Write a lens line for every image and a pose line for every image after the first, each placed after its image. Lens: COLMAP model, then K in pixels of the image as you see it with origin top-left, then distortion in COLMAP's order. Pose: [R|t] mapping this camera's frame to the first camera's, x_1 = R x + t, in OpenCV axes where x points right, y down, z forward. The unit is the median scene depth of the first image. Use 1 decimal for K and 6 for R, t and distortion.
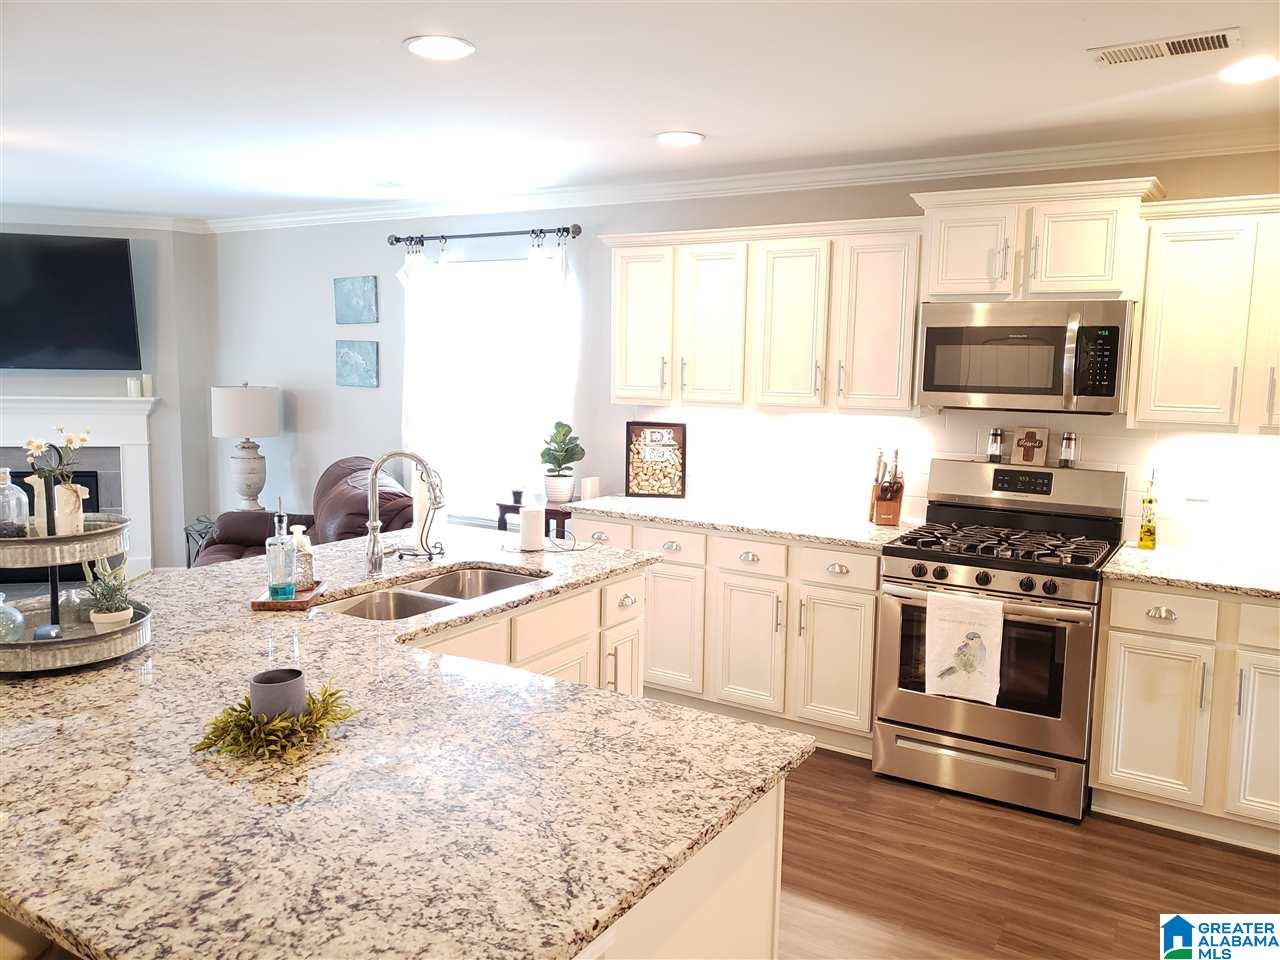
lens RADIAL K [[984.8, 0, 661.4], [0, 984.8, 479.7], [0, 0, 1]] dist [-0.008134, -0.003861]
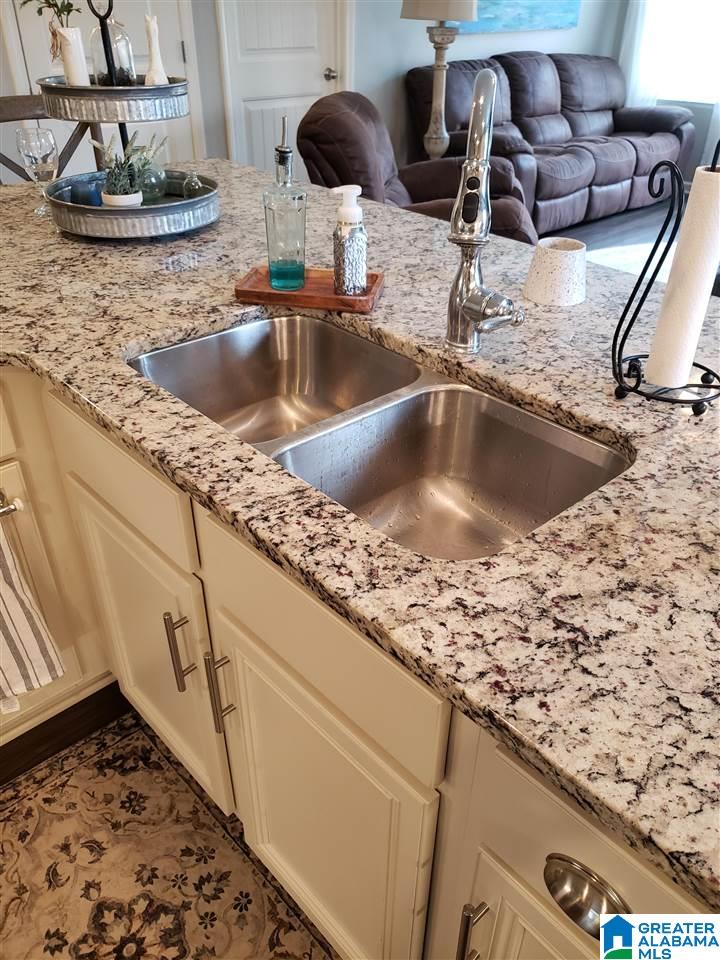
lens RADIAL K [[754.1, 0, 360.0], [0, 754.1, 480.0], [0, 0, 1]] dist [-0.010283, 0.060714]
pose [[-0.282034, 0.509240, -0.813100, 0.040608], [-0.136654, 0.817541, 0.559422, -0.028910], [0.949622, 0.268890, -0.160984, 0.499105]]
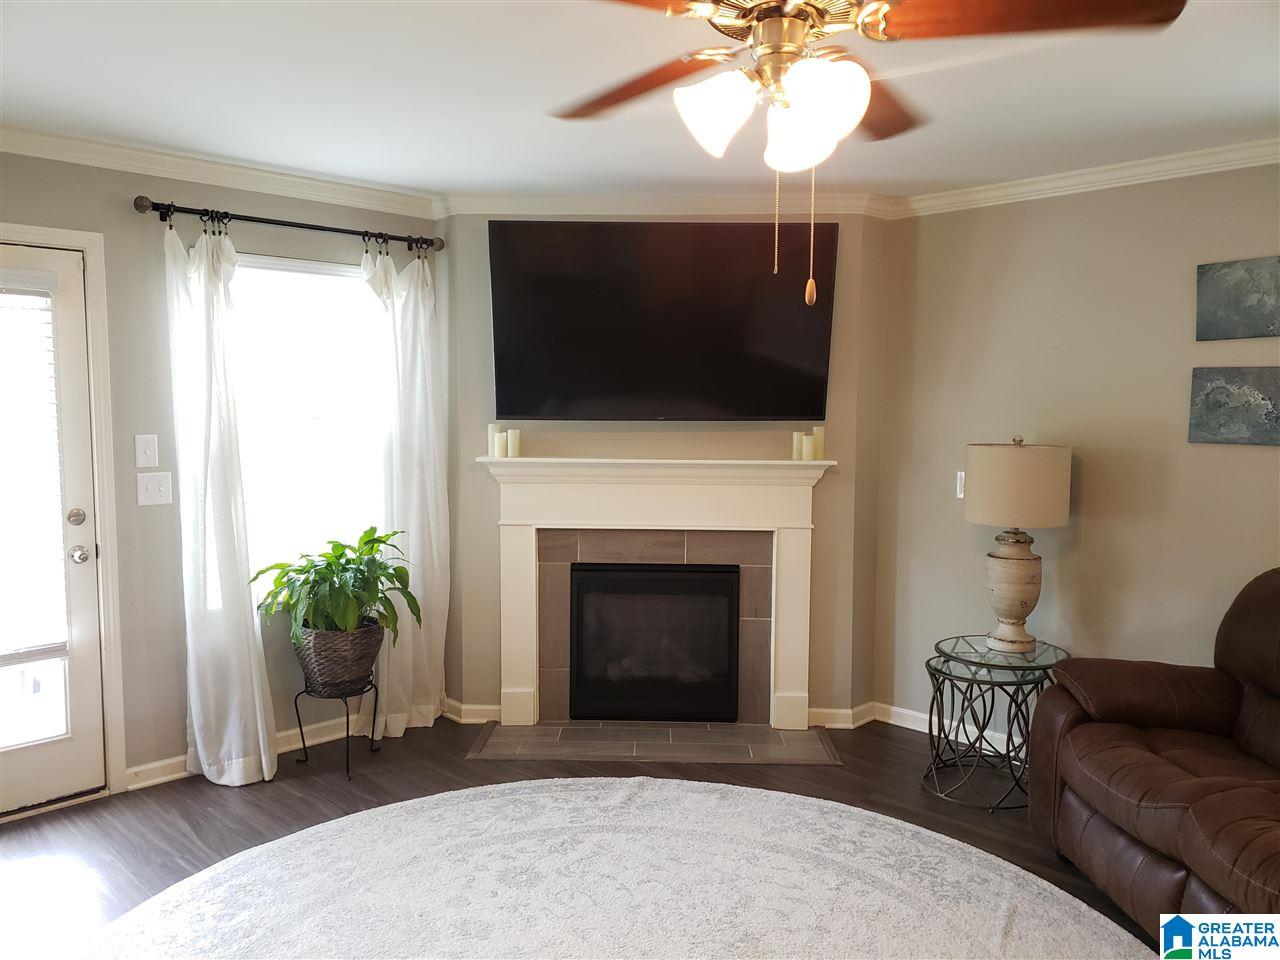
lens RADIAL K [[974.3, 0, 640.0], [0, 974.3, 480.0], [0, 0, 1]] dist [-0.005322, 0.001625]
pose [[0.968381, 0.004517, -0.249434, -0.524834], [-0.015305, 0.999028, -0.041328, -0.044483], [0.249005, 0.043839, 0.967509, 0.350718]]
